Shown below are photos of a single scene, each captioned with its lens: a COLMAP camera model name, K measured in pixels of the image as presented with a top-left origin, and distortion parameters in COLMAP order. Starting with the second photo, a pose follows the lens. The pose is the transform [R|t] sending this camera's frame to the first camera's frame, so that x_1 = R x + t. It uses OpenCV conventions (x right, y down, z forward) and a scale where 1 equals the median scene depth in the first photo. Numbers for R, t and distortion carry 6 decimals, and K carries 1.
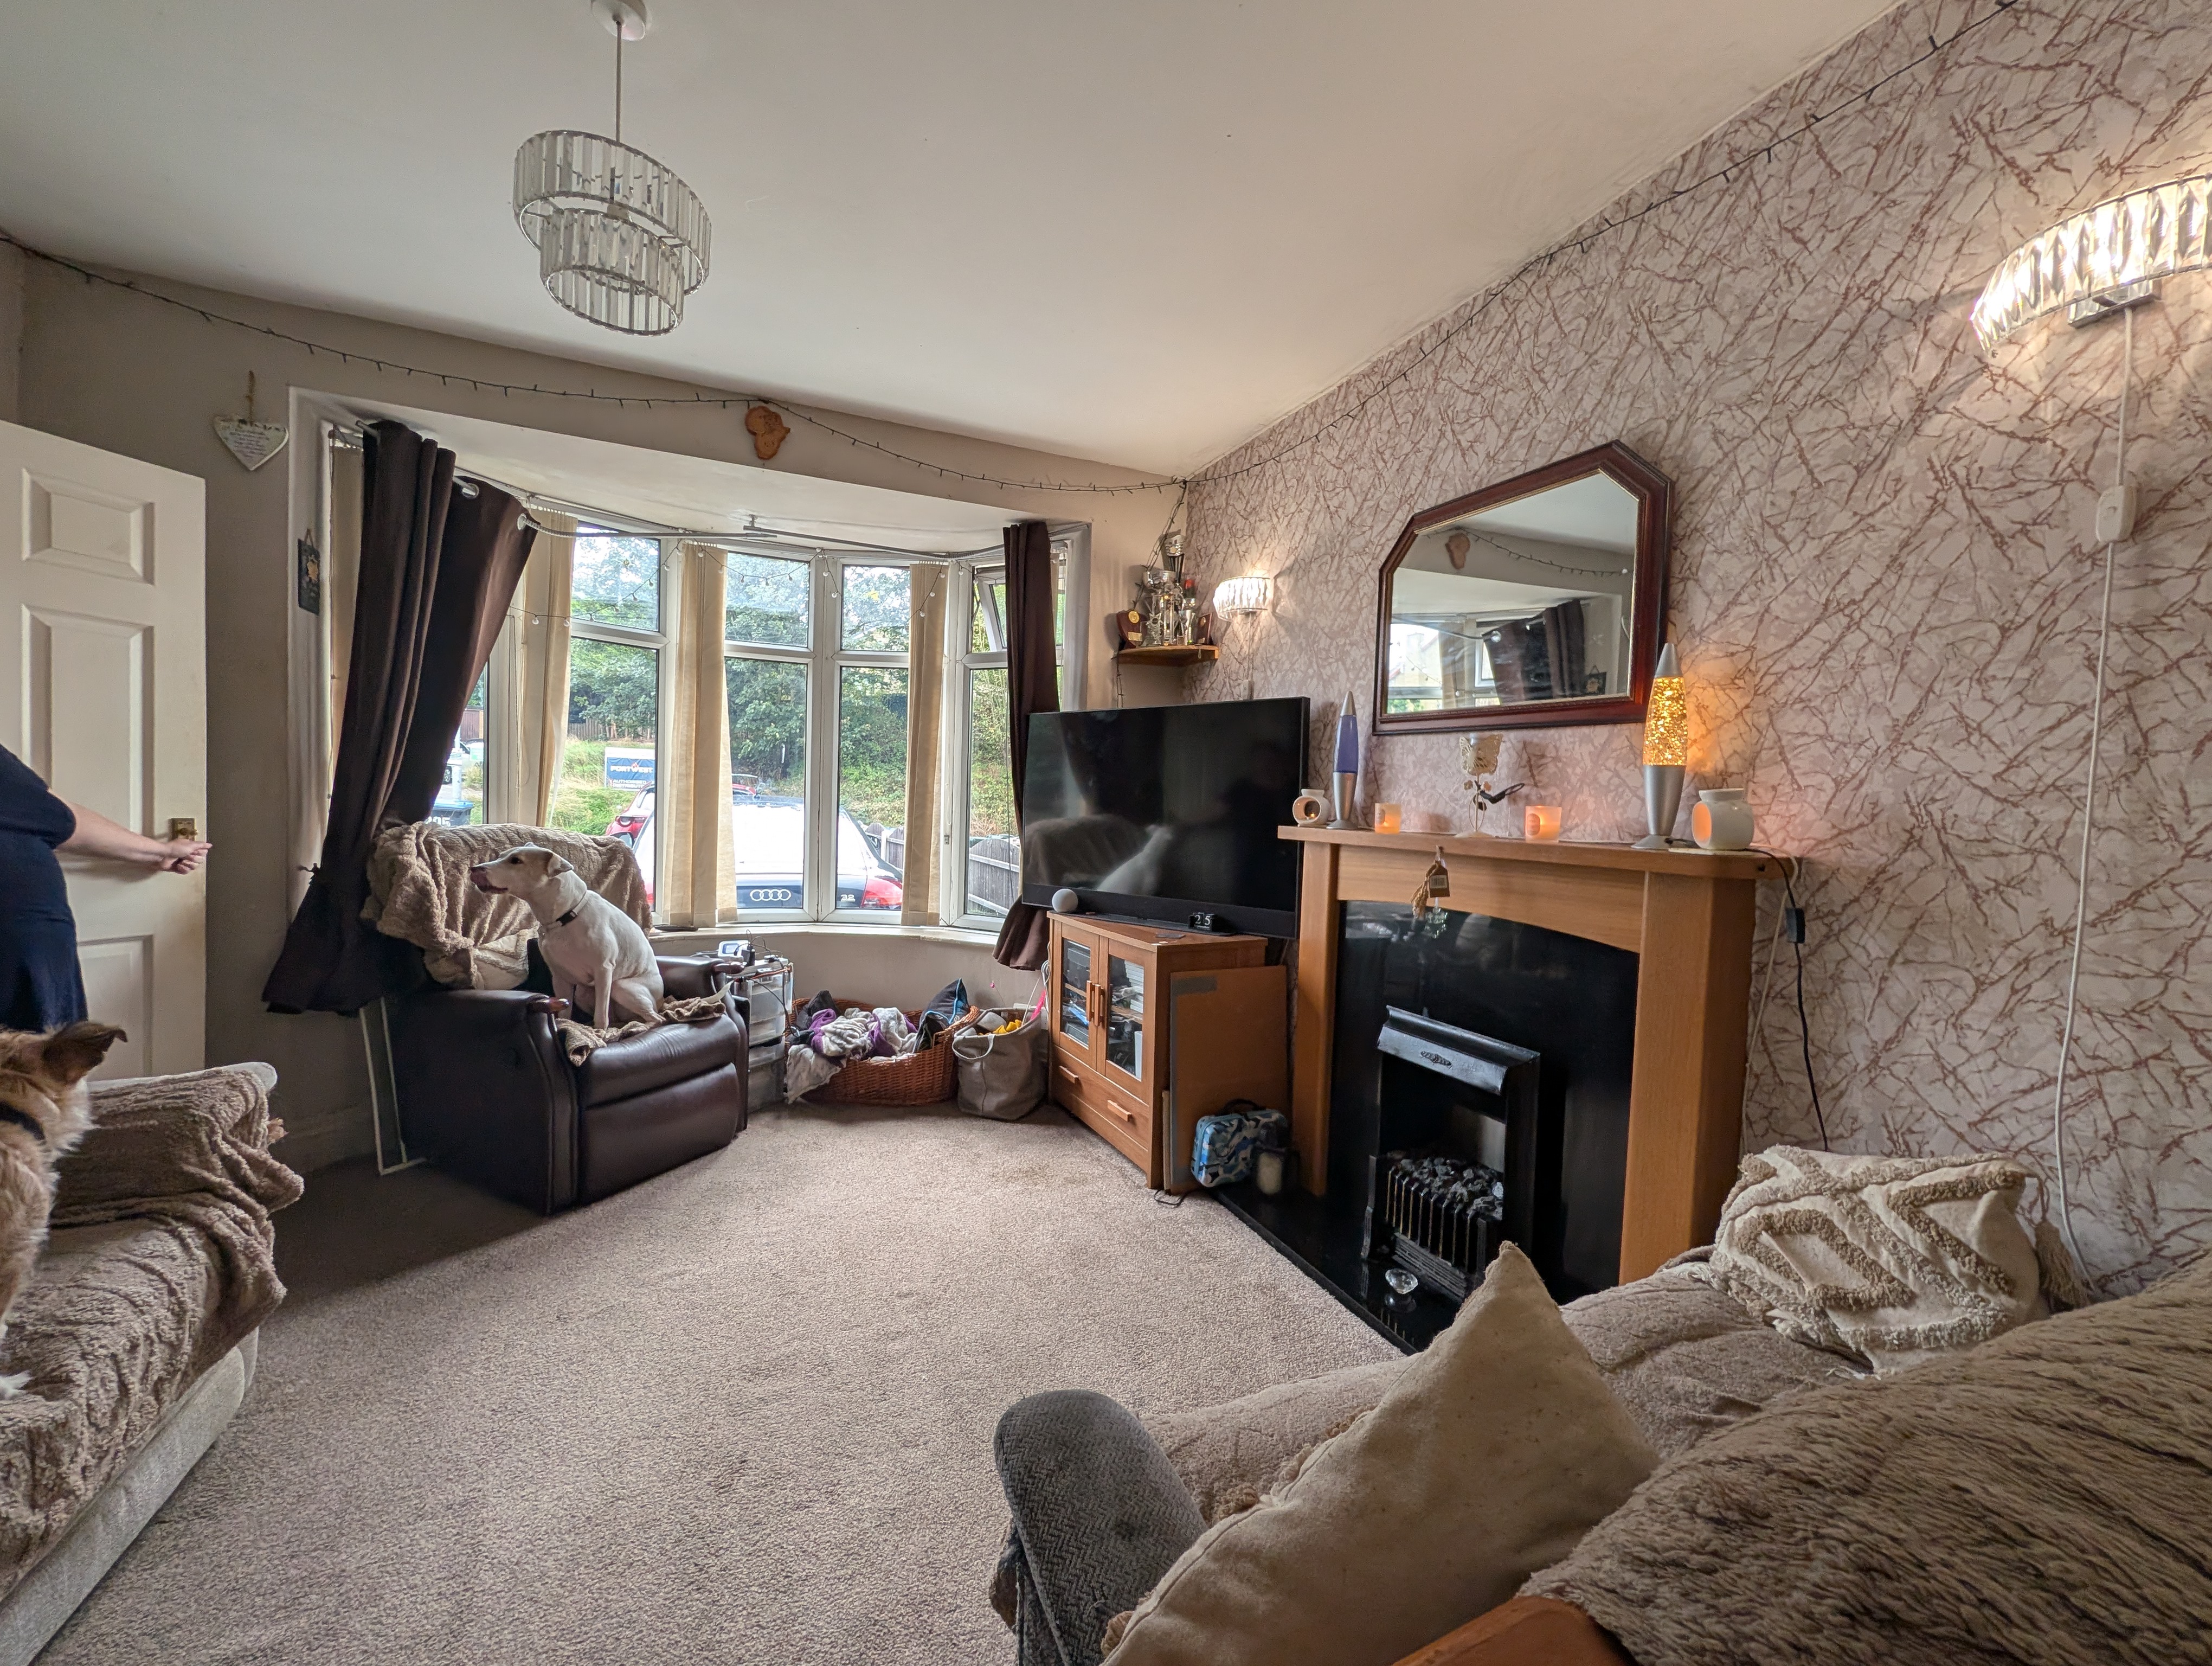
lens RADIAL K [[860.0, 0, 1106.0], [0, 860.0, 833.0], [0, 0, 1]] dist [0.000539, 0.000164]
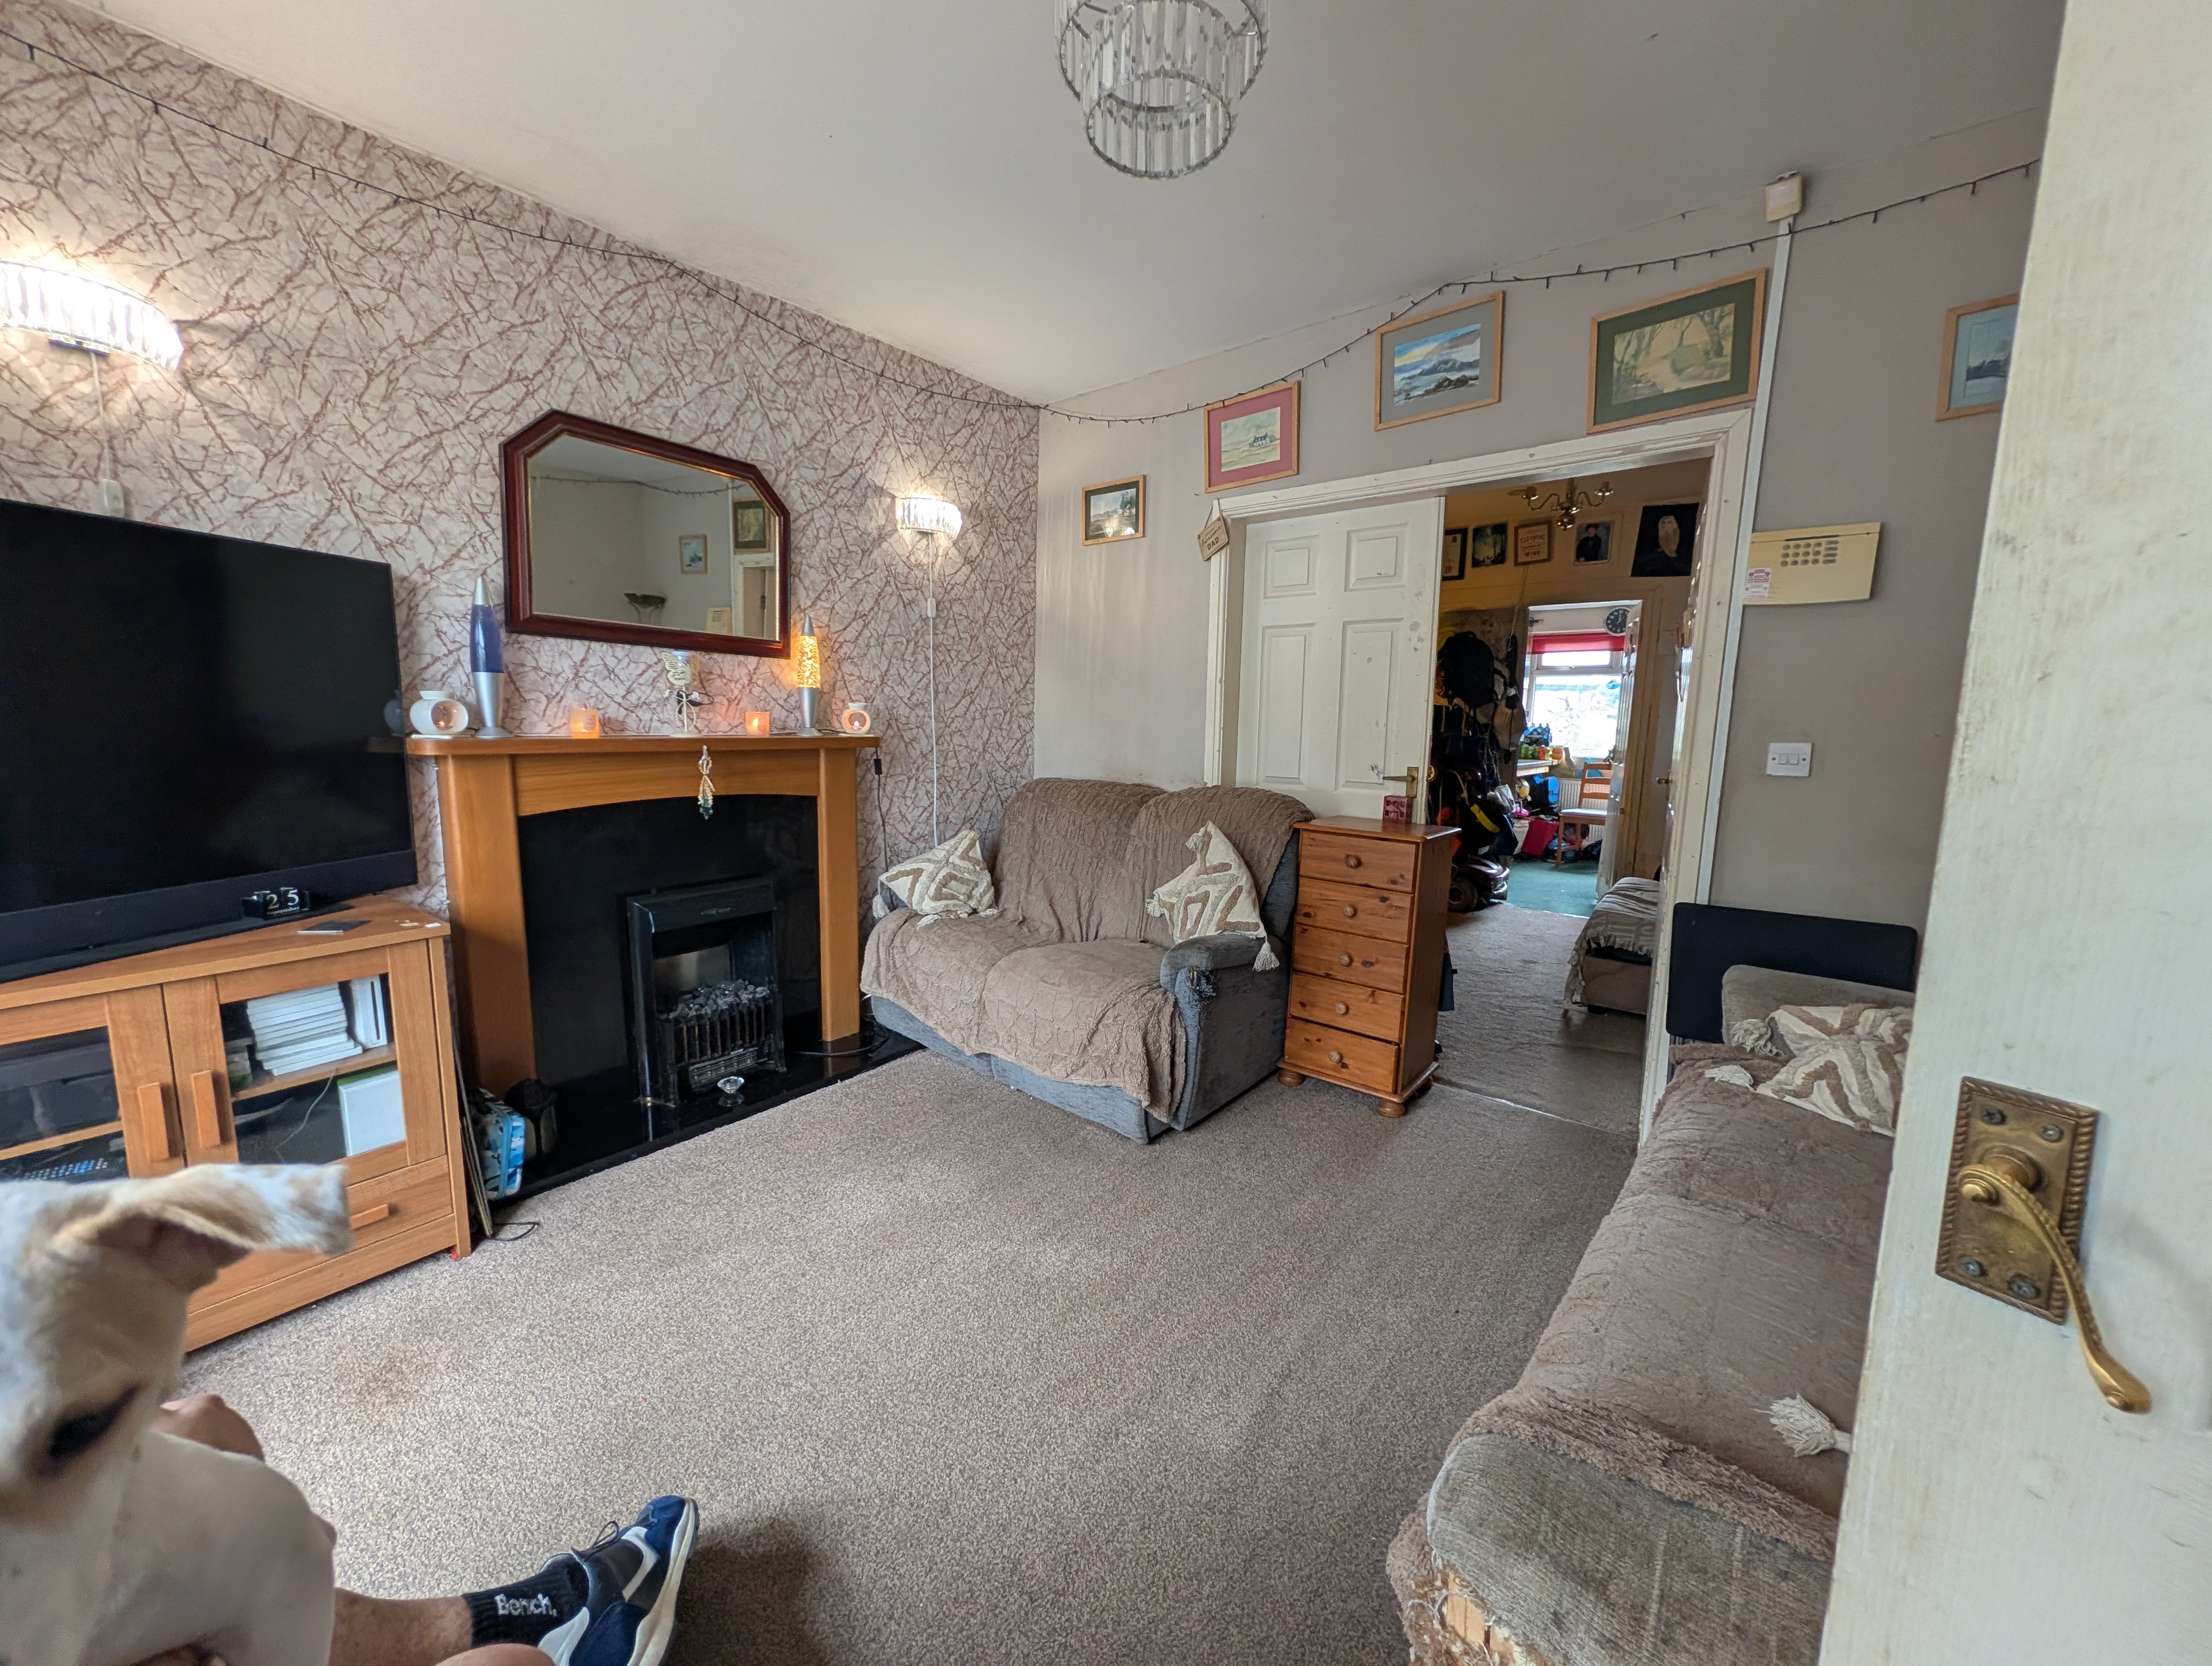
lens RADIAL K [[860.0, 0, 1106.0], [0, 860.0, 833.0], [0, 0, 1]] dist [0.000539, 0.000164]
pose [[-0.459648, -0.160979, 0.873390, -1.305842], [-0.003977, 0.983798, 0.179236, -0.112277], [-0.888092, 0.078912, -0.452841, 1.398951]]
